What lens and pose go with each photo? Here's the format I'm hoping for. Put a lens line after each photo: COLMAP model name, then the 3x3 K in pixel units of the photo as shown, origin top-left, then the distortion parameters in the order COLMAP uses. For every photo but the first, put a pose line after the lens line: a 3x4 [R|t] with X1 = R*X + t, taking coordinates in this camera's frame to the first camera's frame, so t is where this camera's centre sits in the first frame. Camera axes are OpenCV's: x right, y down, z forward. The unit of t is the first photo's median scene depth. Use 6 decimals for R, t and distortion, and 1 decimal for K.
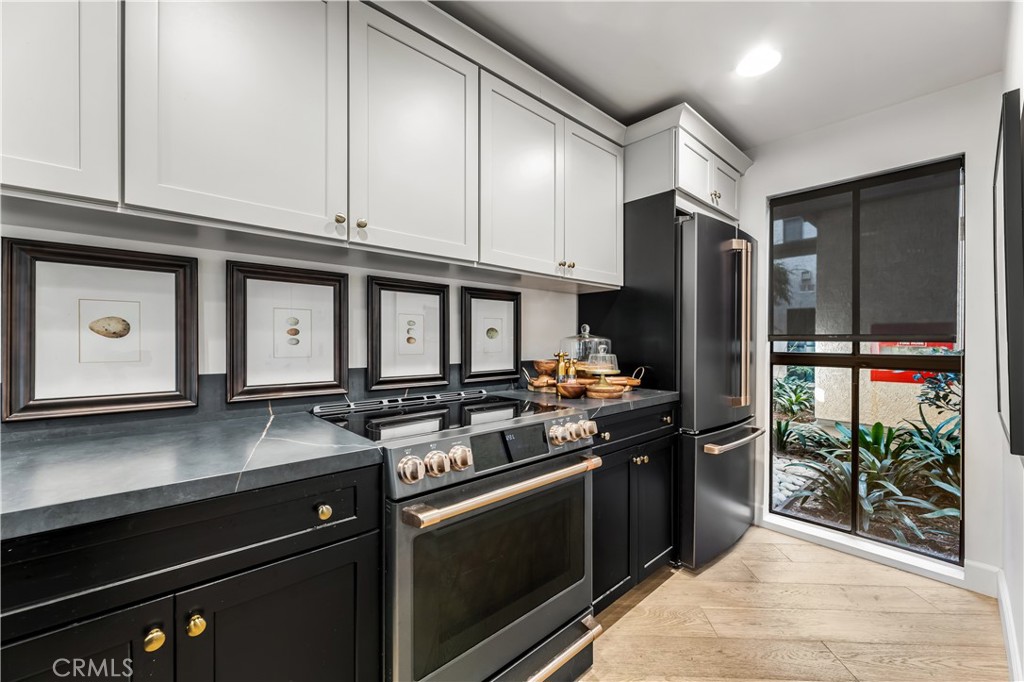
lens RADIAL K [[409.9, 0, 519.1], [0, 409.9, 344.1], [0, 0, 1]] dist [-0.000572, -0.000002]
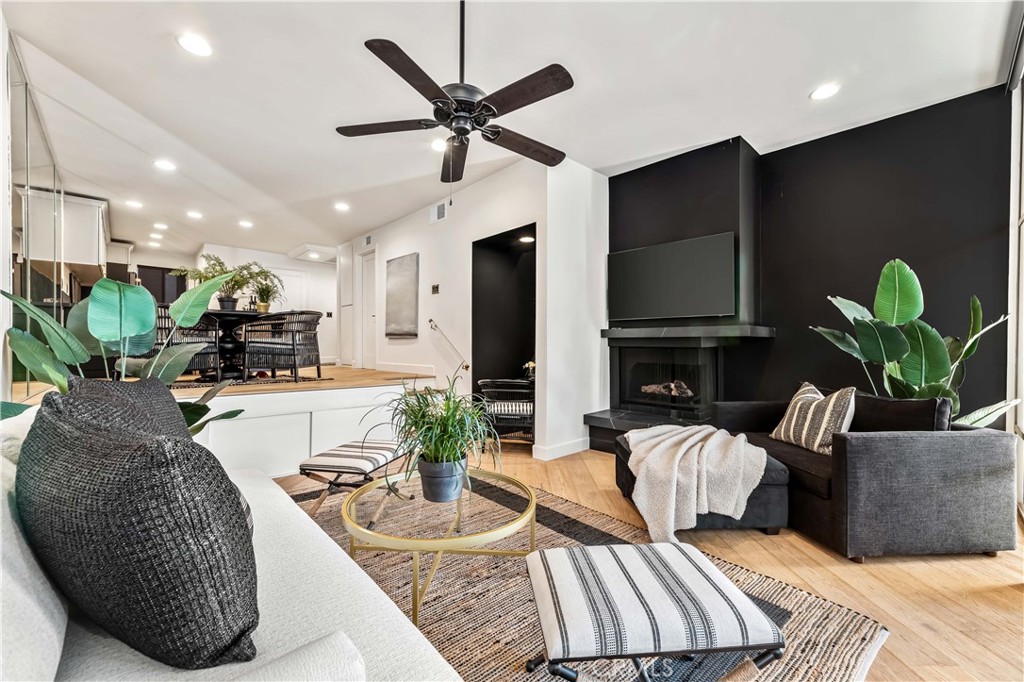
lens RADIAL K [[409.9, 0, 519.1], [0, 409.9, 344.1], [0, 0, 1]] dist [-0.000572, -0.000002]
pose [[-0.022943, -0.002211, 0.999734, -4.058495], [0.001819, 0.999996, 0.002254, 0.419899], [-0.999735, 0.001870, -0.022939, -2.928360]]
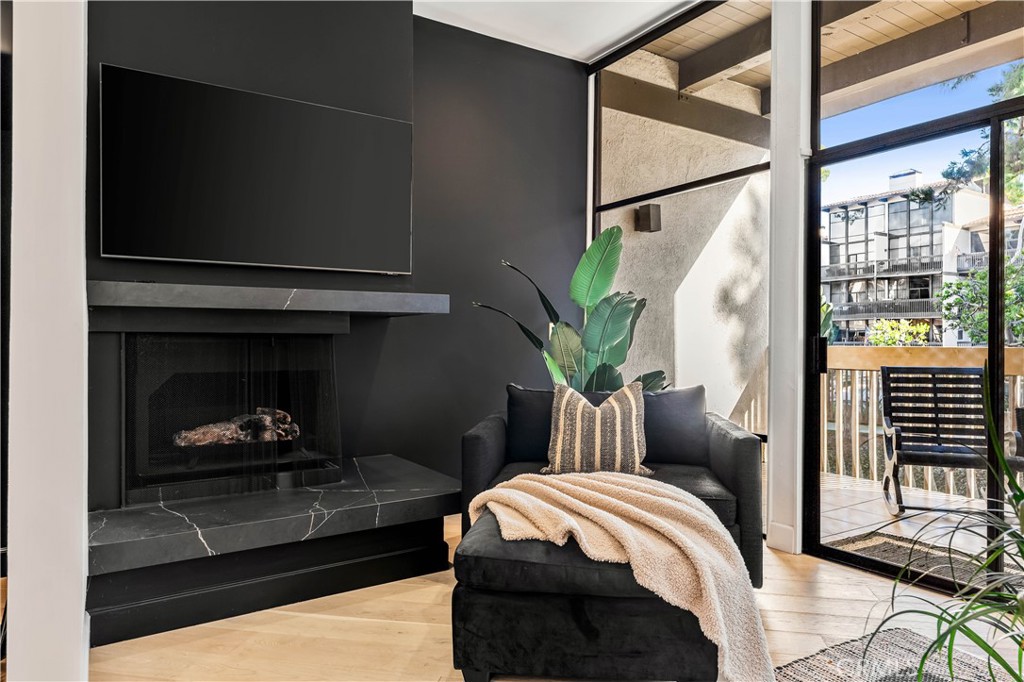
lens RADIAL K [[666.1, 0, 512.0], [0, 666.1, 341.0], [0, 0, 1]] dist [0.007994, 0.000746]
pose [[-0.984137, 0.000512, 0.177411, -2.531167], [0.001161, 0.999993, 0.003554, 0.461377], [-0.177408, 0.003703, -0.984130, -2.240638]]
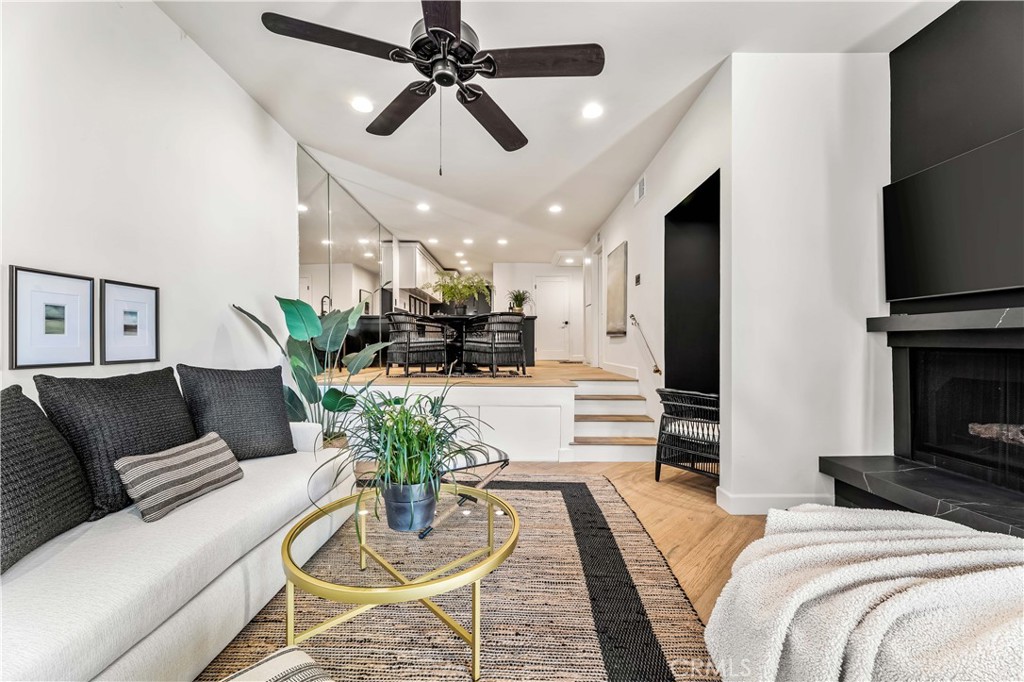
lens RADIAL K [[409.9, 0, 519.1], [0, 409.9, 344.1], [0, 0, 1]] dist [-0.000572, -0.000002]
pose [[0.665510, -0.003159, 0.746383, -3.445067], [0.003415, 0.999993, 0.001188, 0.426496], [-0.746382, 0.001758, 0.665516, -3.587859]]
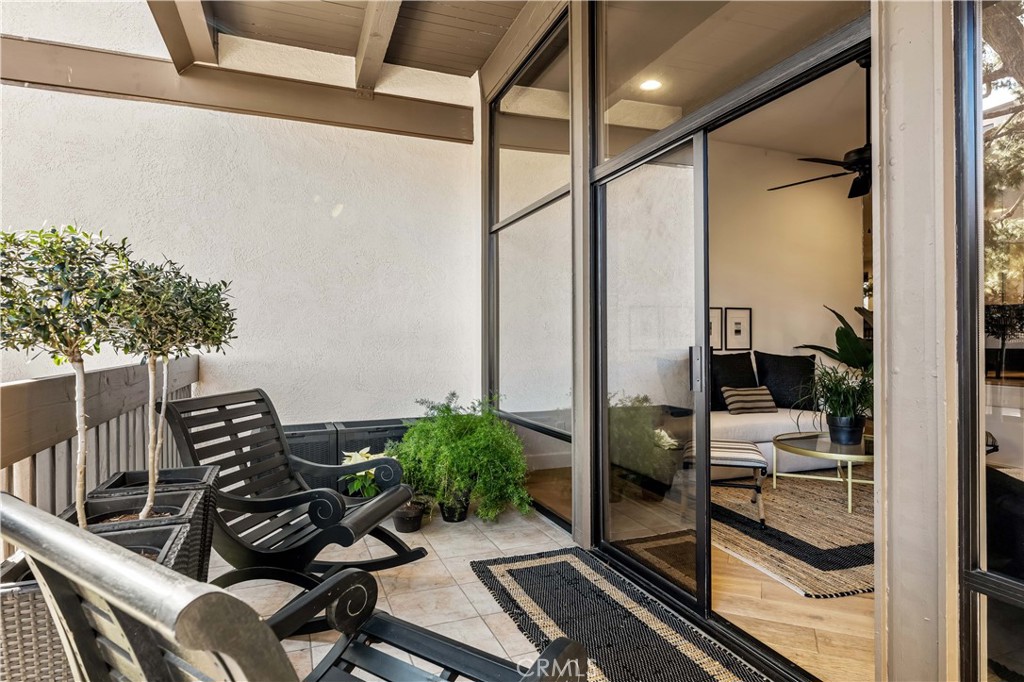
lens RADIAL K [[571.2, 0, 514.8], [0, 571.2, 343.0], [0, 0, 1]] dist [0.002032, -0.000728]
pose [[0.931081, -0.004136, -0.364788, -3.316327], [0.003005, 0.999989, -0.003669, 0.445534], [0.364799, 0.002320, 0.931083, -5.125310]]
